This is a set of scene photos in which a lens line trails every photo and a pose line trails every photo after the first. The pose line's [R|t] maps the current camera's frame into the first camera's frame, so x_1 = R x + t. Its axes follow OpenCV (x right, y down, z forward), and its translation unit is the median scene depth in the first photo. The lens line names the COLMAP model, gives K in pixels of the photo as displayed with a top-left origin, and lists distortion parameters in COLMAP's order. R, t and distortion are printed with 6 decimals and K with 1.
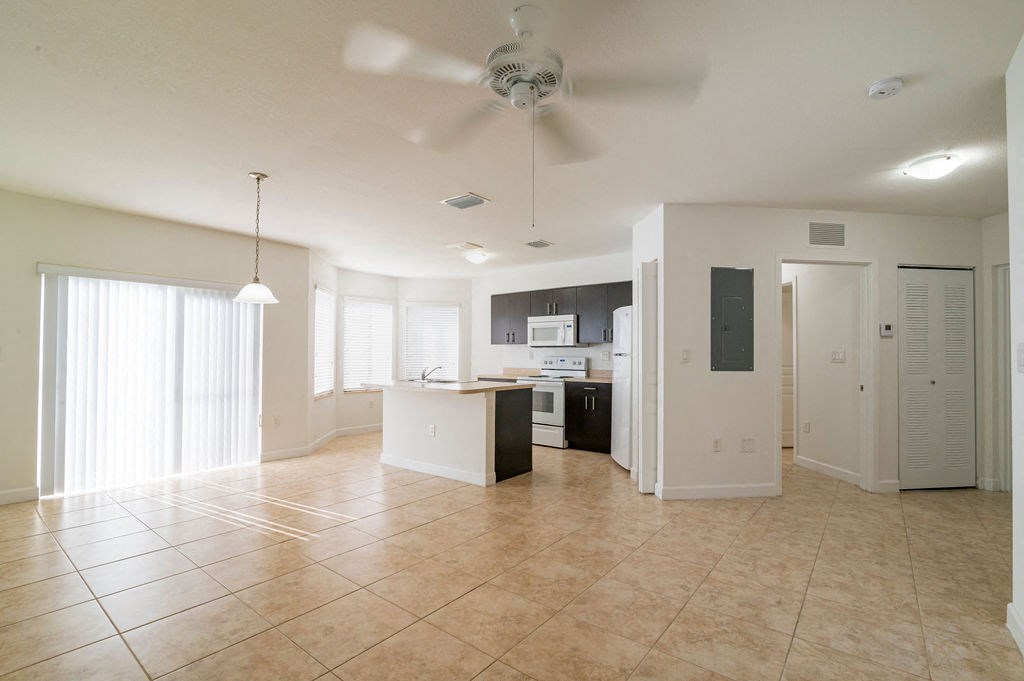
lens RADIAL K [[478.6, 0, 512.0], [0, 478.6, 340.5], [0, 0, 1]] dist [-0.024631, 0.001319]
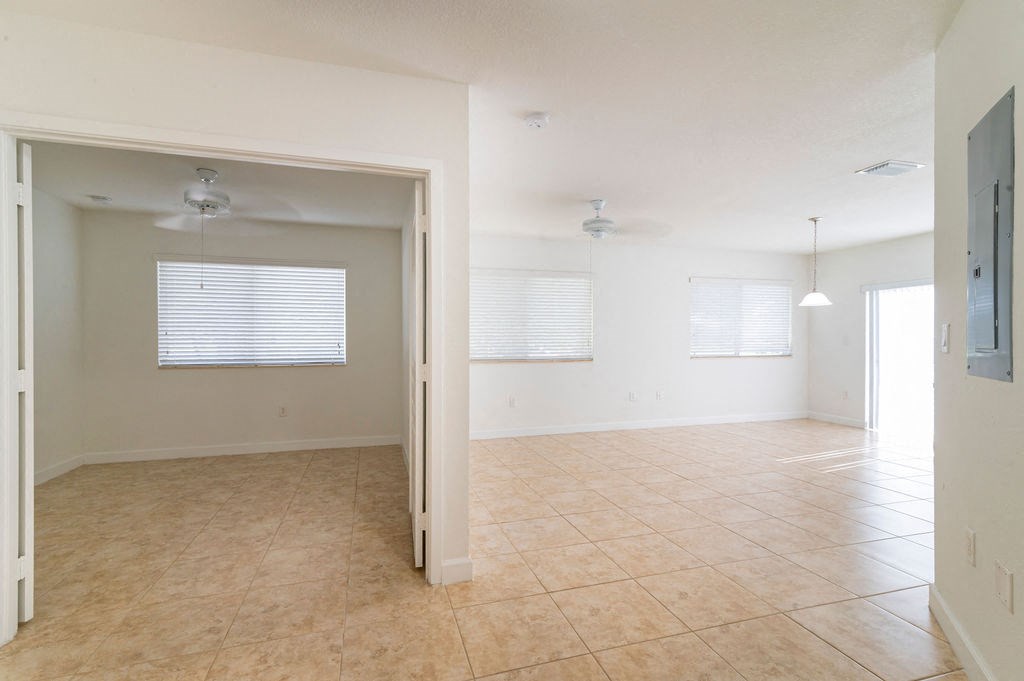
lens RADIAL K [[478.6, 0, 512.0], [0, 478.6, 340.5], [0, 0, 1]] dist [-0.024631, 0.001319]
pose [[-0.578715, -0.002533, -0.815526, 0.765132], [0.024315, 0.999497, -0.020359, 0.022998], [0.815168, -0.031612, -0.578362, 0.689223]]
